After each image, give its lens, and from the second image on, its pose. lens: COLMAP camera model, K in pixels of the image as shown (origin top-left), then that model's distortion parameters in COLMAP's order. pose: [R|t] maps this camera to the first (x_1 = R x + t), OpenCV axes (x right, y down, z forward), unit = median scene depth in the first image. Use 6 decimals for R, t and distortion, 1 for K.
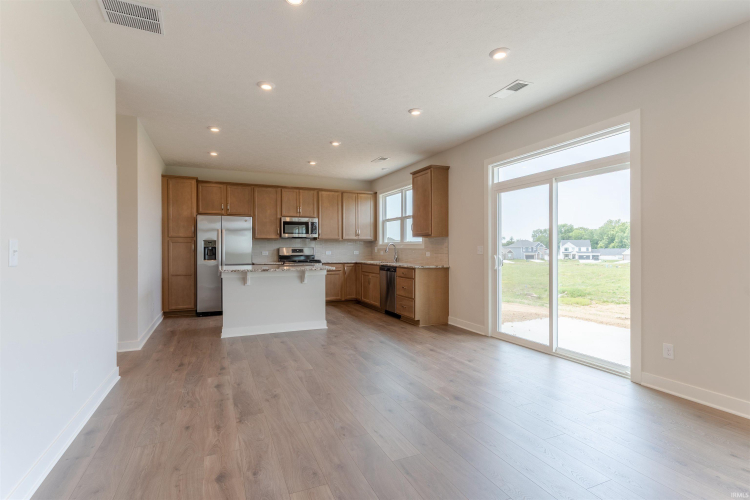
lens RADIAL K [[359.7, 0, 371.7], [0, 359.7, 251.9], [0, 0, 1]] dist [0.001622, -0.000876]
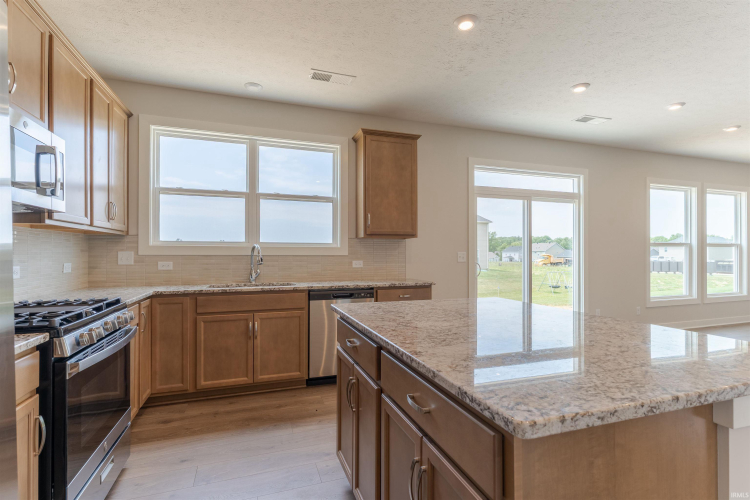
lens RADIAL K [[359.7, 0, 372.0], [0, 359.7, 243.9], [0, 0, 1]] dist [0.001622, -0.000876]
pose [[0.079137, 0.030664, 0.996392, -0.483117], [0.010684, 0.999443, -0.031607, -0.008847], [-0.996806, 0.013147, 0.078766, 0.944831]]
